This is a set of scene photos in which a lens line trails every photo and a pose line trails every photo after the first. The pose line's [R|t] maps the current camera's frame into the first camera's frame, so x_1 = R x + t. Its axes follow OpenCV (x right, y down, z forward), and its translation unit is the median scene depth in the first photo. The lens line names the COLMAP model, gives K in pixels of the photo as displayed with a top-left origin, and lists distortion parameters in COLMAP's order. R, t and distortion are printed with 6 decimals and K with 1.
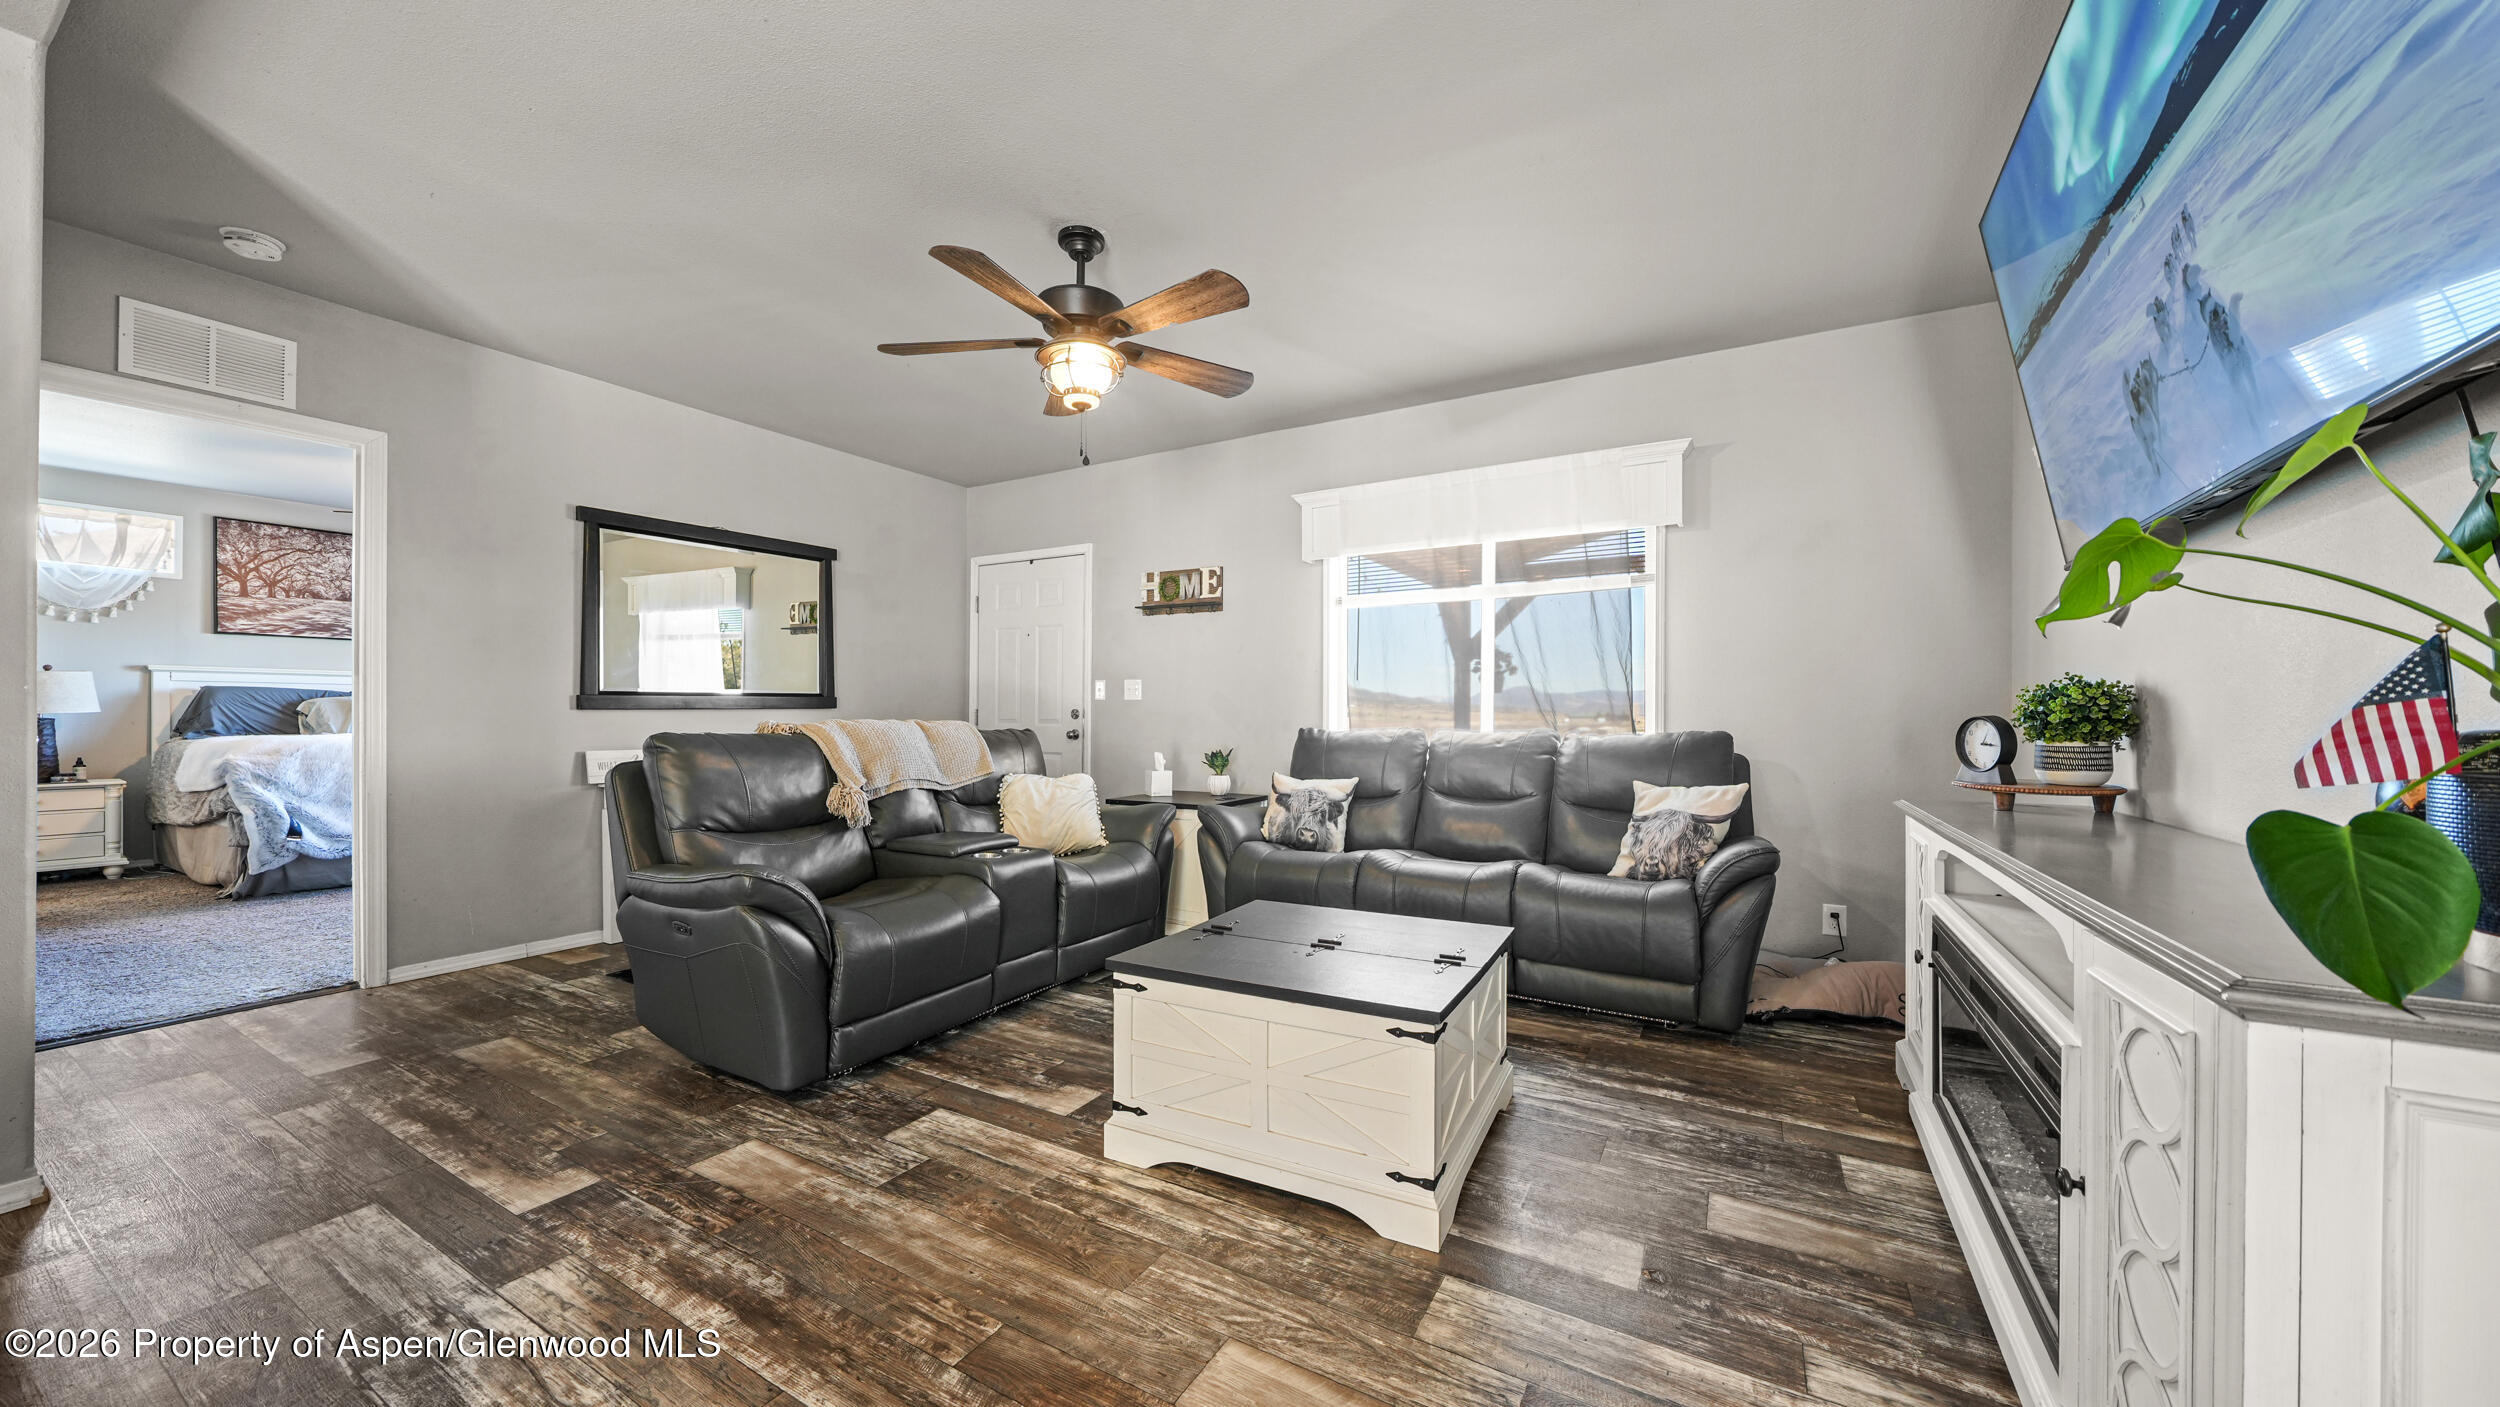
lens RADIAL K [[852.9, 0, 1249.0], [0, 852.9, 713.6], [0, 0, 1]] dist [-0.004991, 0.000004]
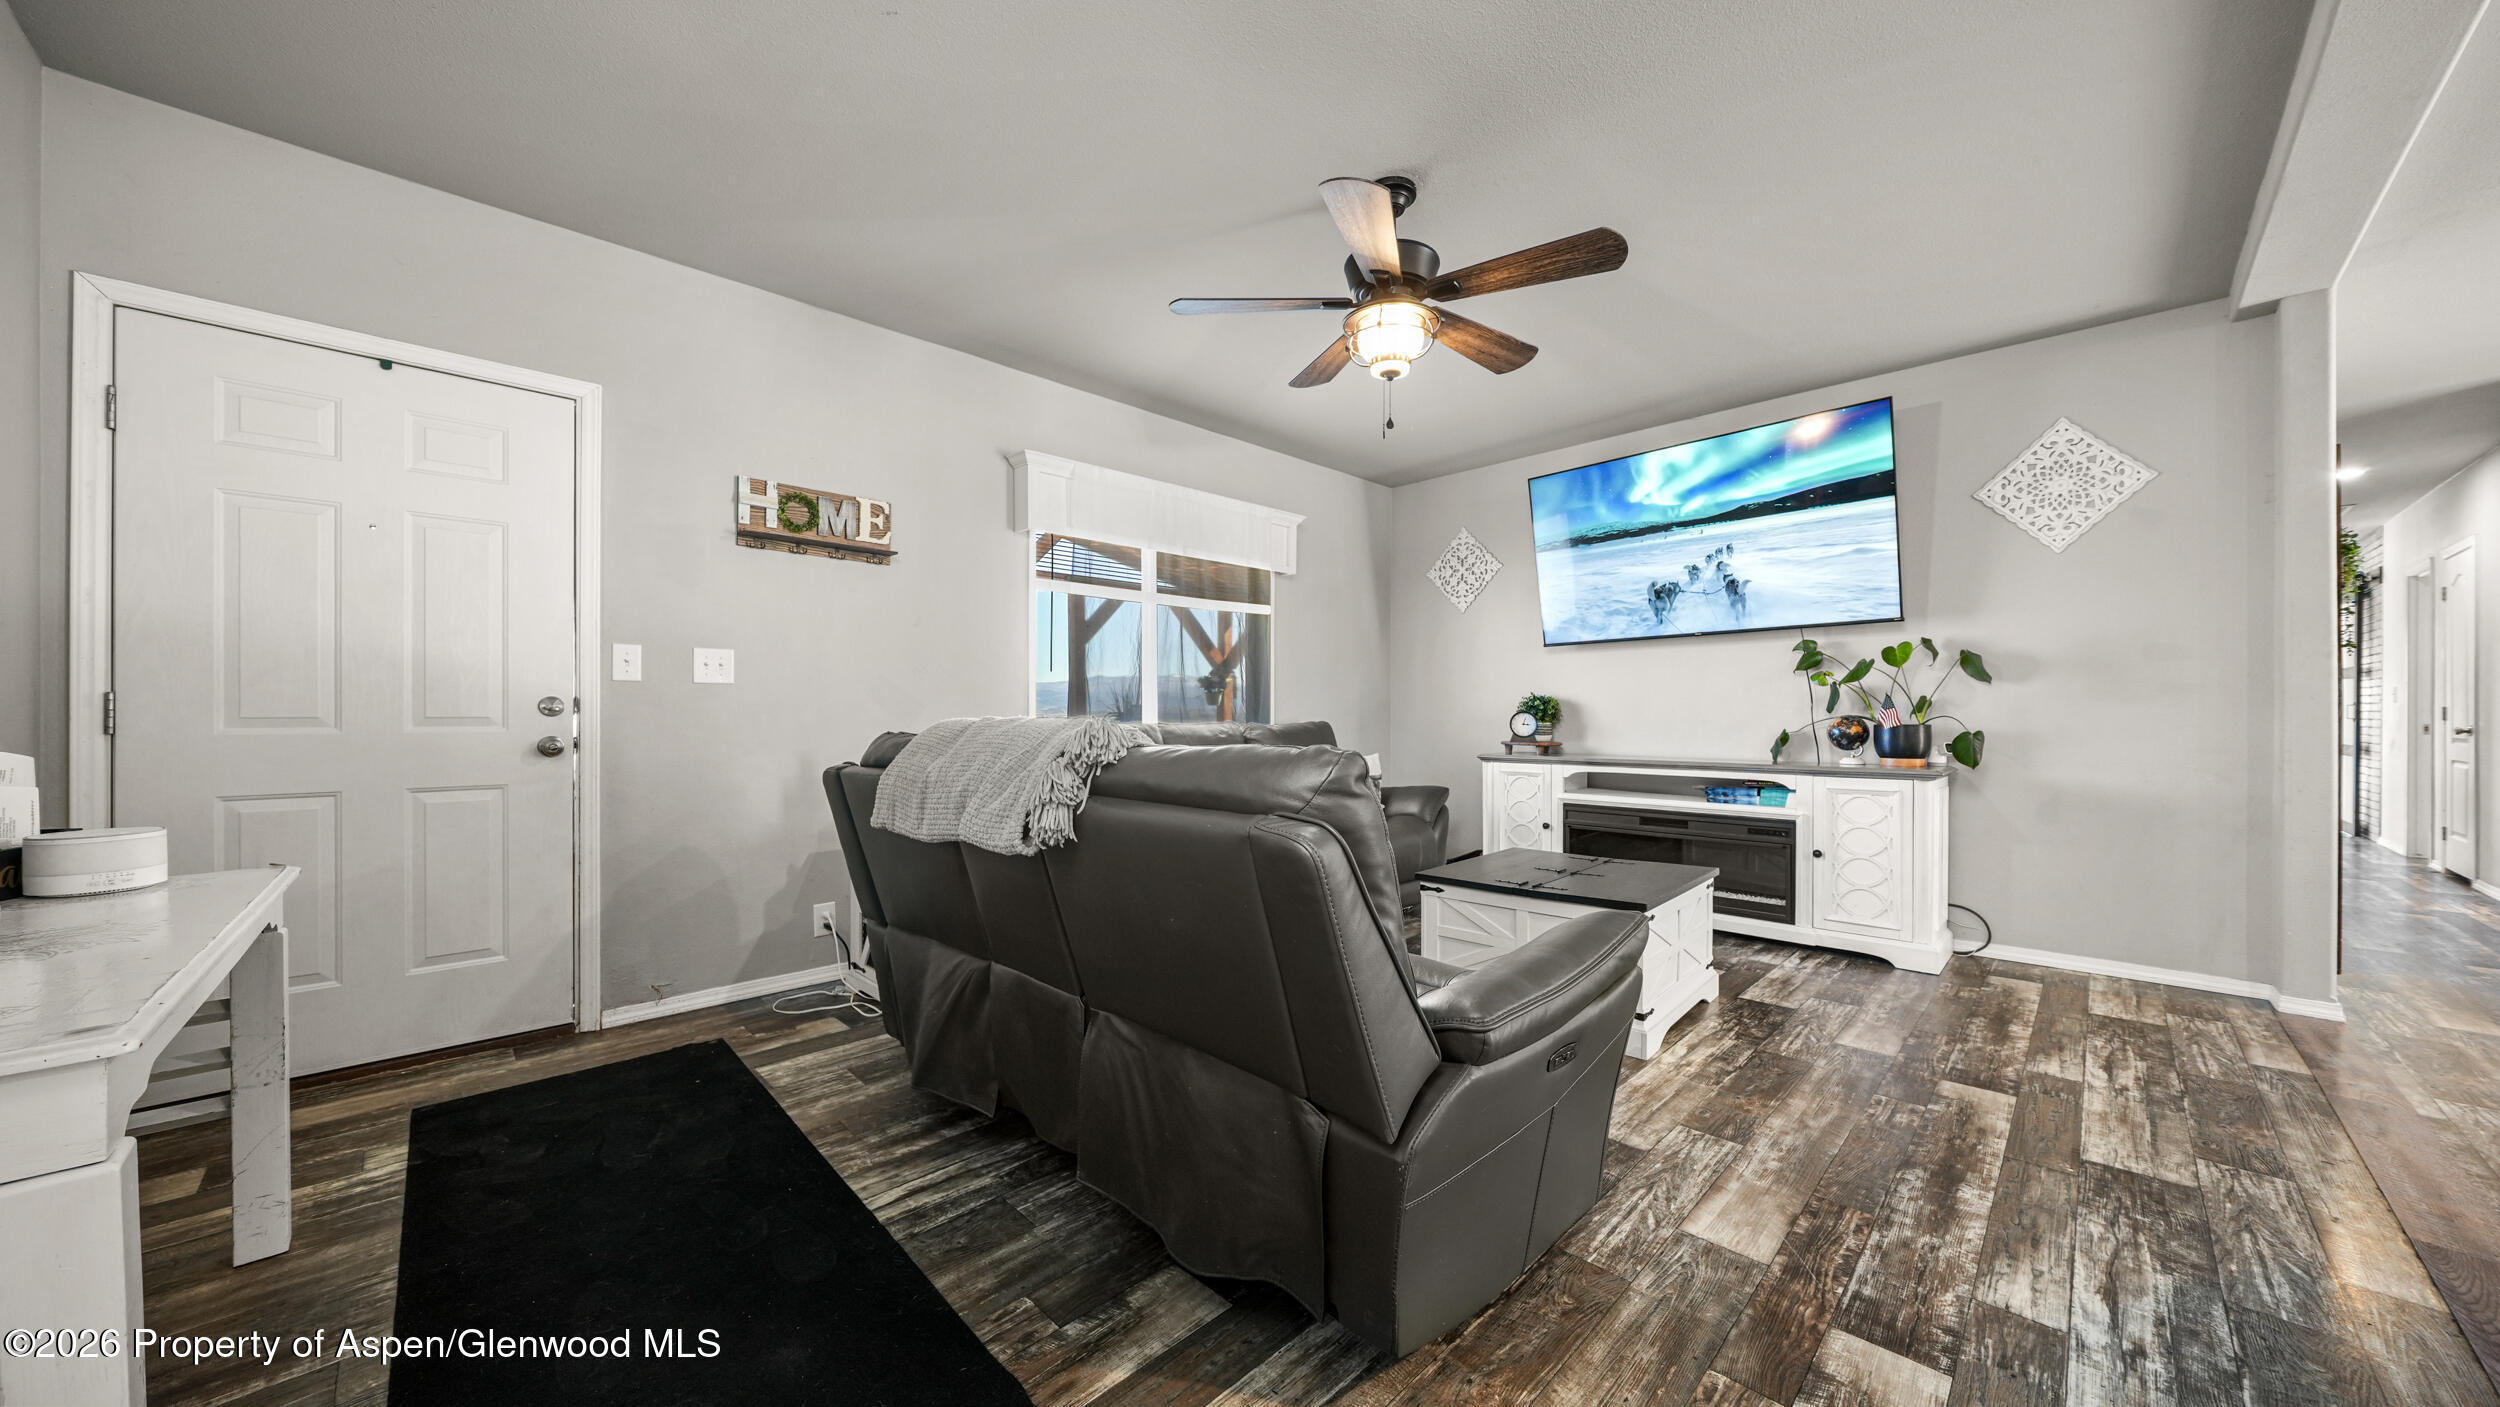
lens RADIAL K [[852.9, 0, 1238.0], [0, 852.9, 714.8], [0, 0, 1]] dist [-0.004991, 0.000004]
pose [[0.273200, -0.004759, 0.961945, -1.749760], [-0.003566, 0.999976, 0.005960, 0.002712], [-0.961951, -0.005058, 0.273177, 1.402544]]
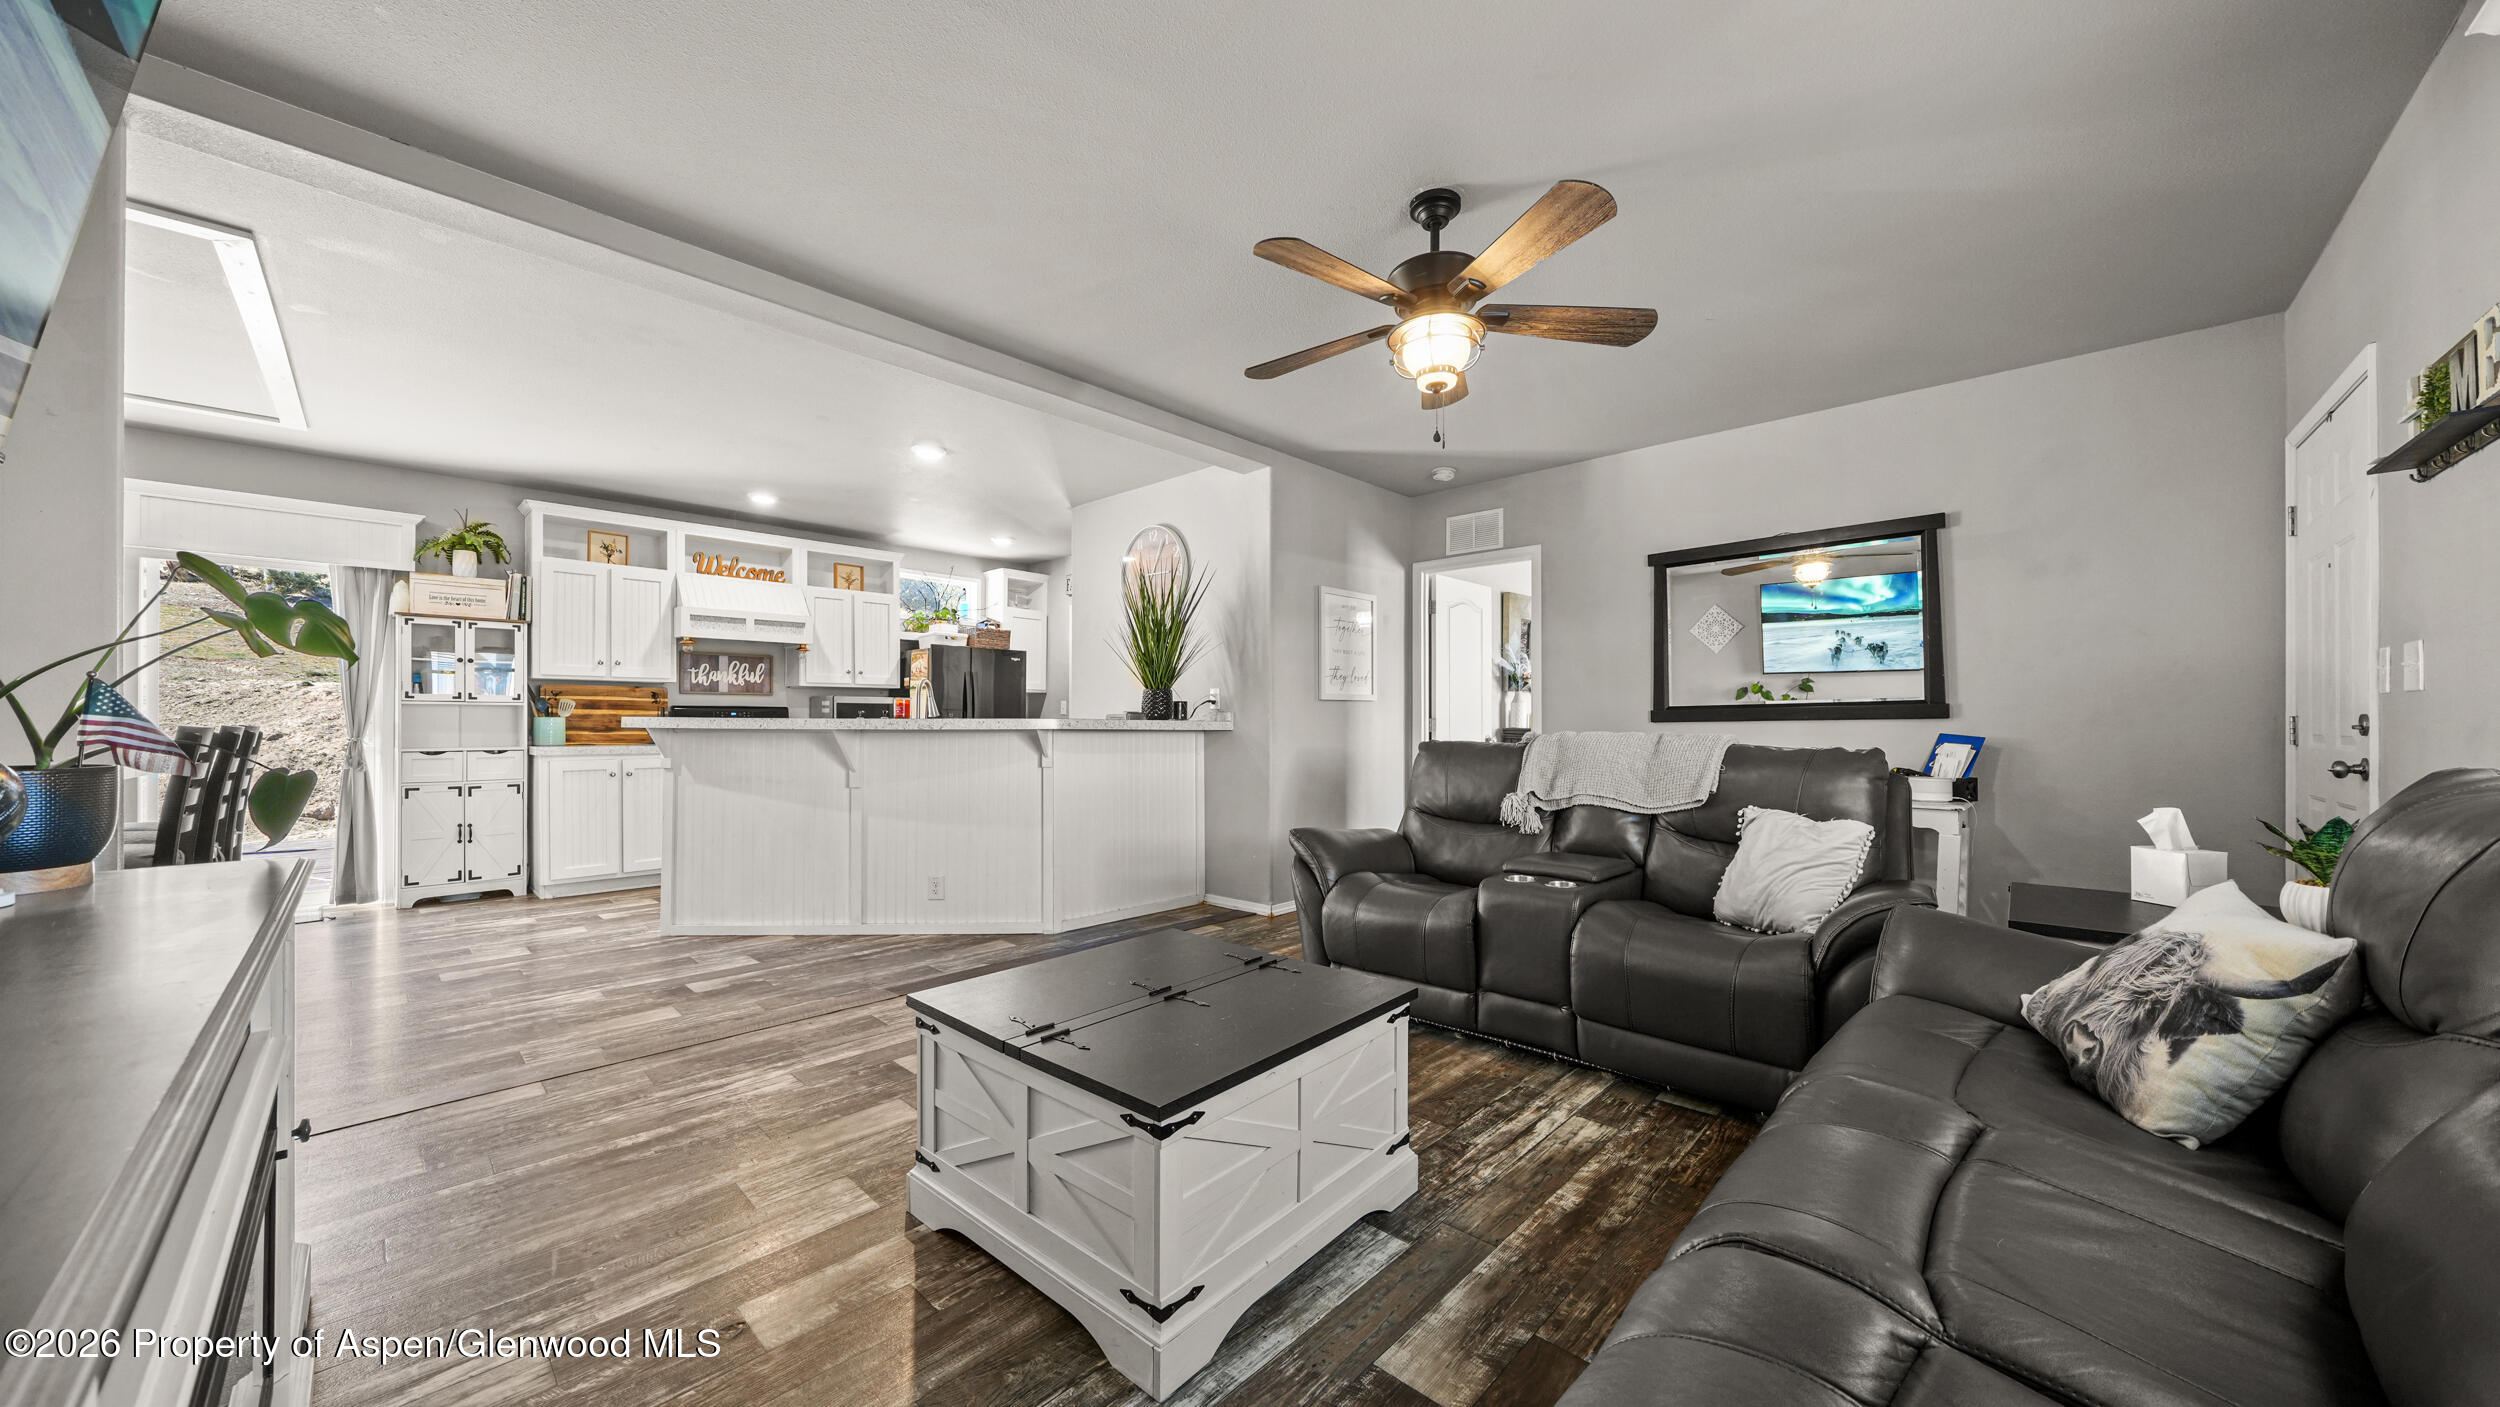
lens RADIAL K [[852.9, 0, 1265.5], [0, 852.9, 717.2], [0, 0, 1]] dist [-0.004991, 0.000004]
pose [[-0.219683, -0.009301, -0.975527, 0.511976], [0.002001, 0.999948, -0.009985, -0.001191], [0.975569, -0.004146, -0.219653, 0.719193]]
